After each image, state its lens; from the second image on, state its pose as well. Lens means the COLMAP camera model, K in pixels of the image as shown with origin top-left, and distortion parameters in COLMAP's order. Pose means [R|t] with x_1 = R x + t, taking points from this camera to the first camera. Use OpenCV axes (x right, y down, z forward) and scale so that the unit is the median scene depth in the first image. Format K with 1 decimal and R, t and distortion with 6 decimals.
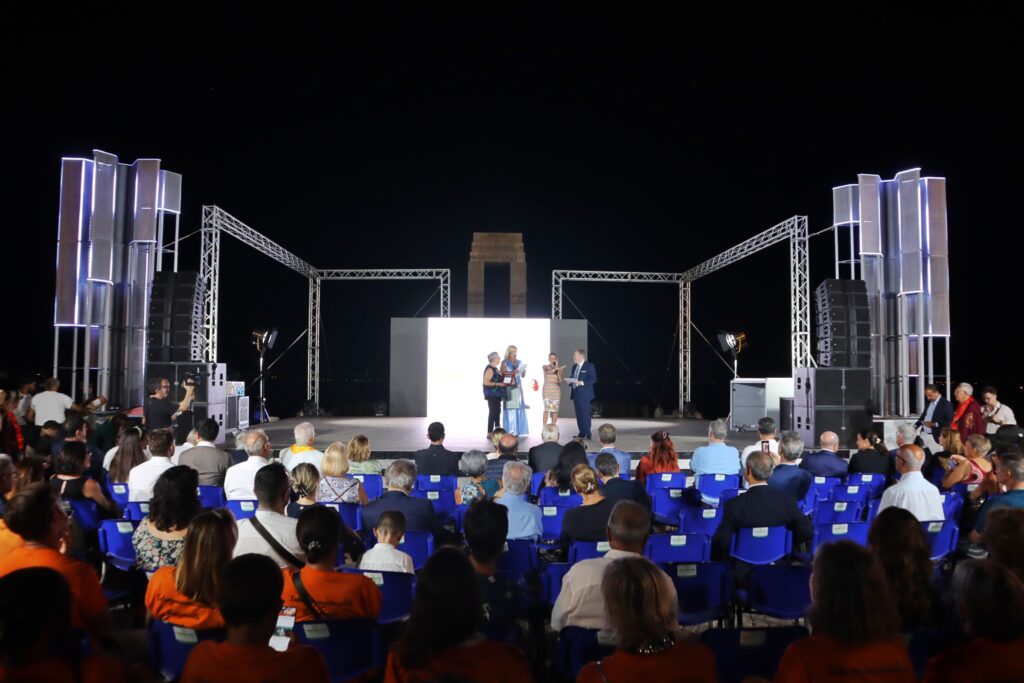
lens RADIAL K [[710.1, 0, 517.5], [0, 710.1, 344.0], [0, 0, 1]] dist [-0.124996, 0.082082]
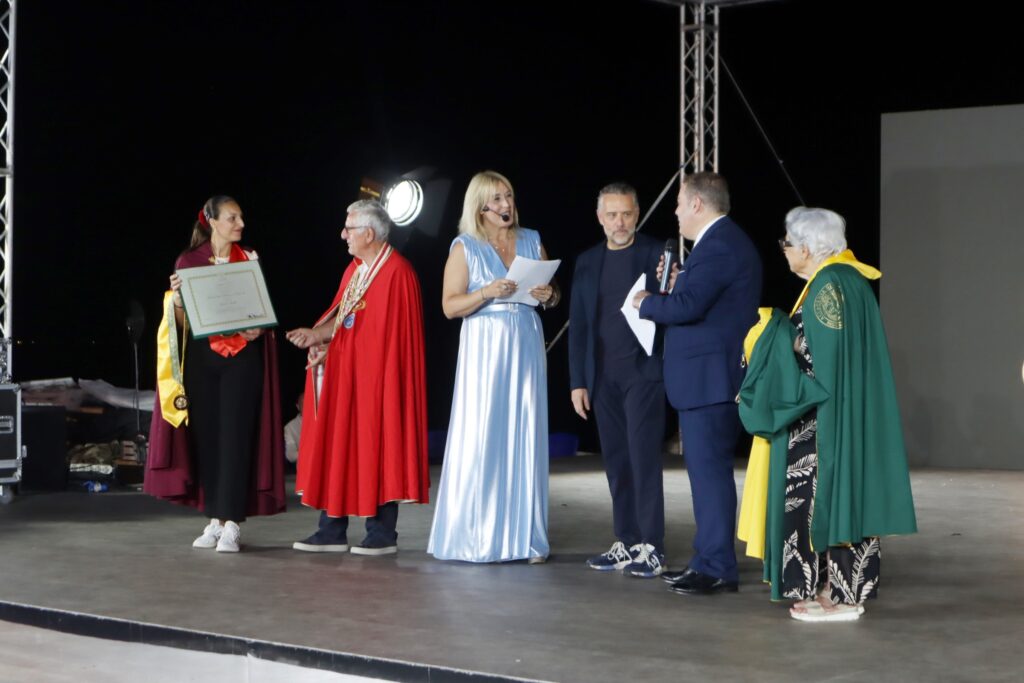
lens RADIAL K [[2009.4, 0, 538.5], [0, 2009.4, 341.2], [0, 0, 1]] dist [-0.080240, -0.149258]
pose [[0.750350, -0.000227, -0.661041, 0.287017], [0.033341, 0.998740, 0.037503, 0.021708], [0.660200, -0.050180, 0.749412, 0.348855]]
